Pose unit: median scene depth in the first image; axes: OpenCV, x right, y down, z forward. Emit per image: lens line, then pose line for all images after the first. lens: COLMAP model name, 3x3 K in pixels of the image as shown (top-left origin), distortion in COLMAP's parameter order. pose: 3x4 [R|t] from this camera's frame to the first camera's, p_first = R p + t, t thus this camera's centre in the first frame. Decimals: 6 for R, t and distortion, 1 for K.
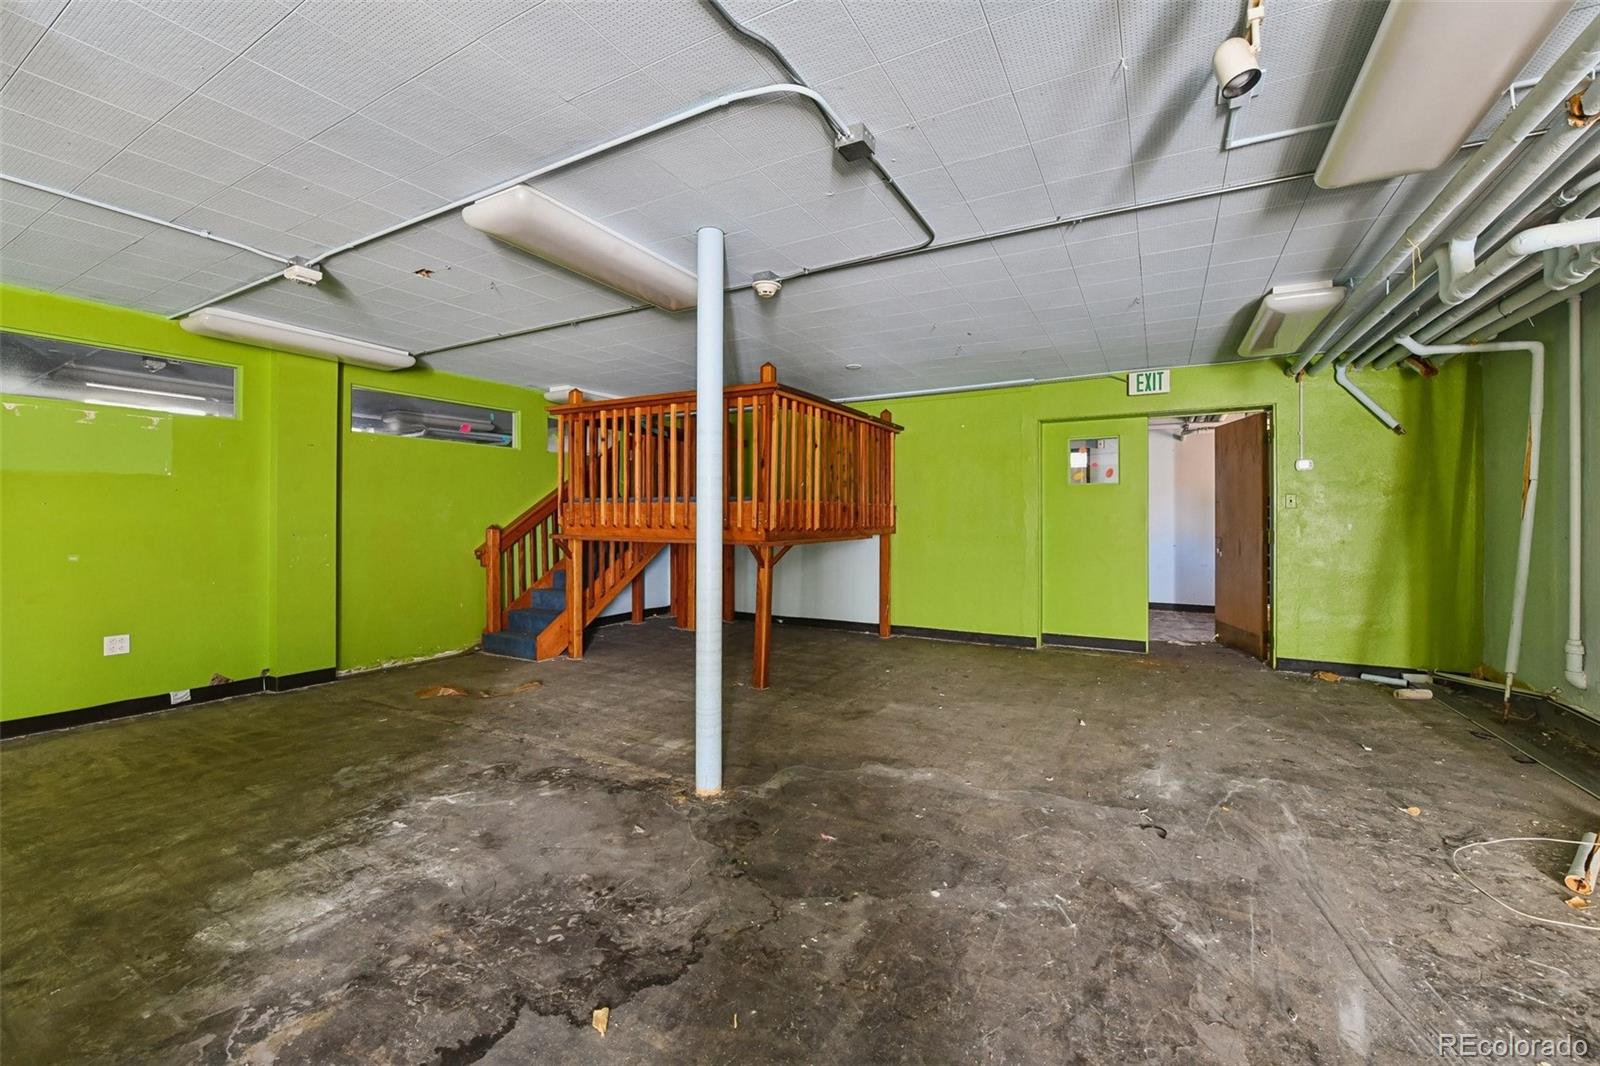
lens RADIAL K [[643.9, 0, 807.3], [0, 643.9, 534.8], [0, 0, 1]] dist [-0.017927, -0.001103]
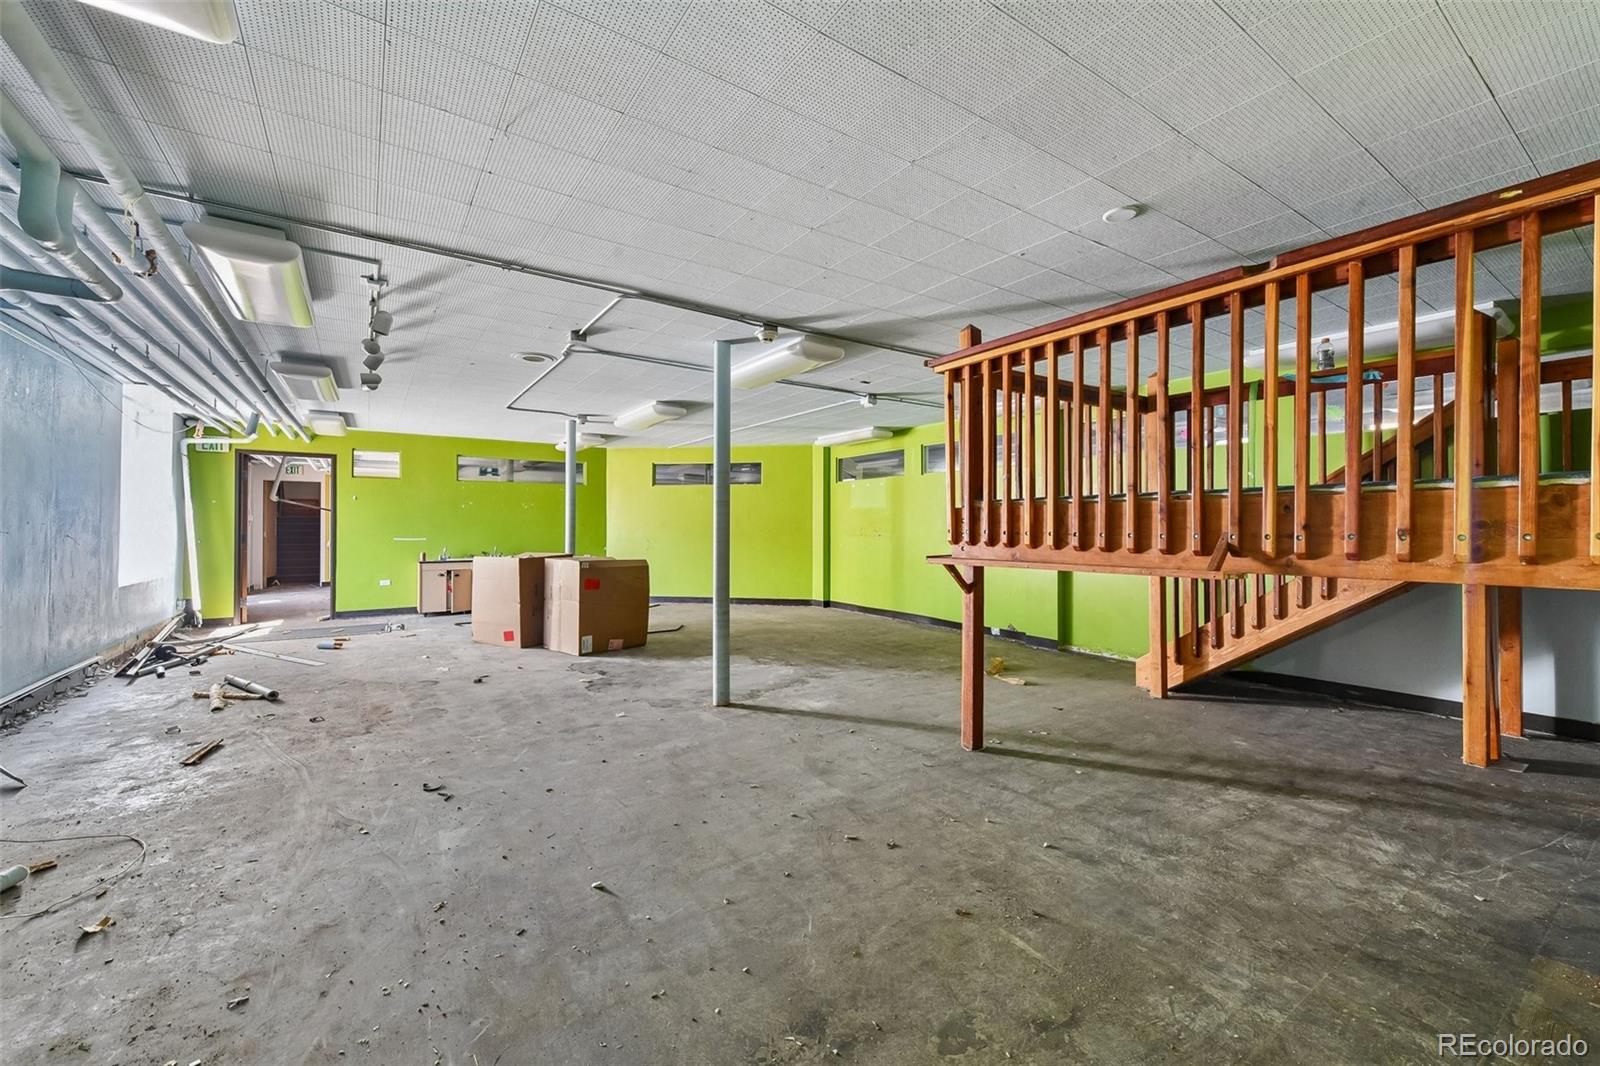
lens RADIAL K [[643.9, 0, 807.3], [0, 643.9, 534.8], [0, 0, 1]] dist [-0.017927, -0.001103]
pose [[-0.456561, 0.010215, -0.889633, 0.861833], [-0.025238, 0.999383, 0.024427, -0.040005], [0.889334, 0.033605, -0.456022, 1.432752]]
